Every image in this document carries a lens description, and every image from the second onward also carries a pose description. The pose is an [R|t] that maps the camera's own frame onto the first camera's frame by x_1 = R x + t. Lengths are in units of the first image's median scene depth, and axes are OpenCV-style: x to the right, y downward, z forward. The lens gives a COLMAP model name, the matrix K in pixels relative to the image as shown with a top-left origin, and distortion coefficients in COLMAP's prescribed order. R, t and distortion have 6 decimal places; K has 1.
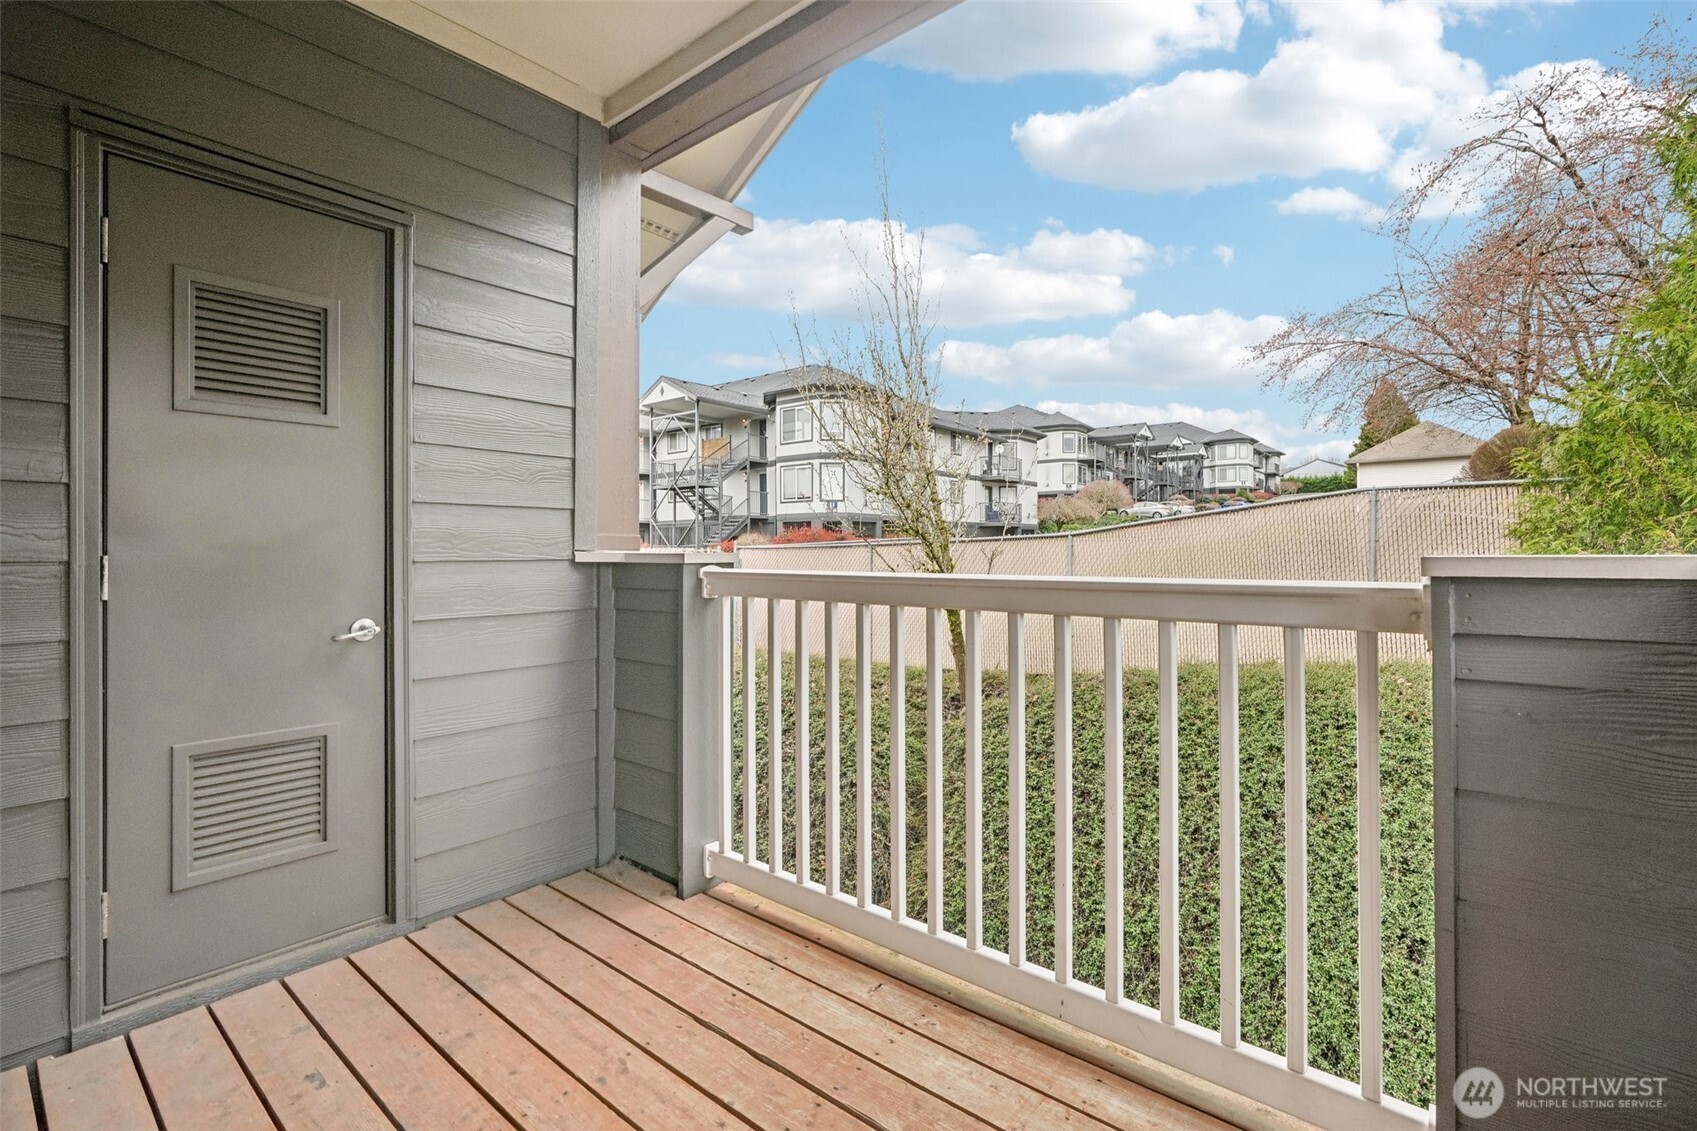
lens RADIAL K [[768.7, 0, 852.9], [0, 768.7, 548.6], [0, 0, 1]] dist [-0.013415, 0.006652]
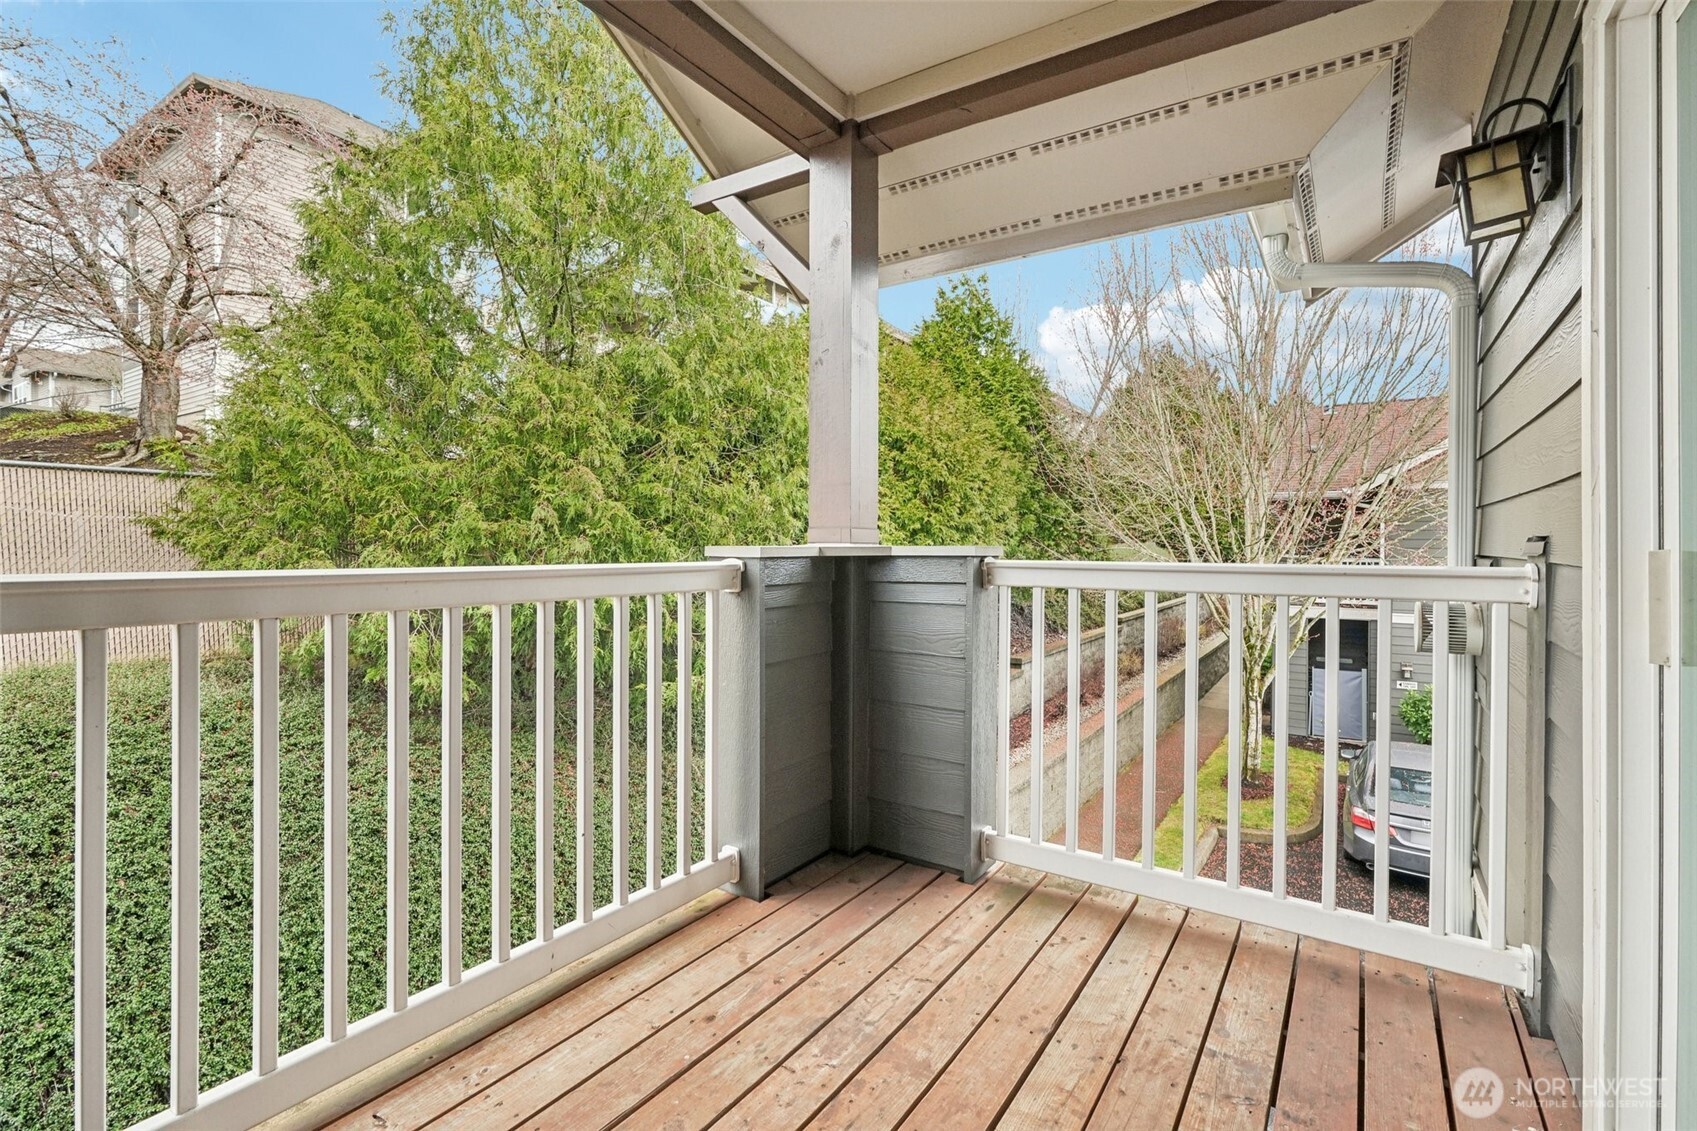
lens RADIAL K [[768.7, 0, 851.0], [0, 768.7, 576.1], [0, 0, 1]] dist [-0.013415, 0.006652]
pose [[-0.089085, -0.044639, 0.995023, -0.648085], [-0.010919, 0.998979, 0.043839, 0.001367], [-0.995964, -0.006960, -0.089481, 0.536077]]
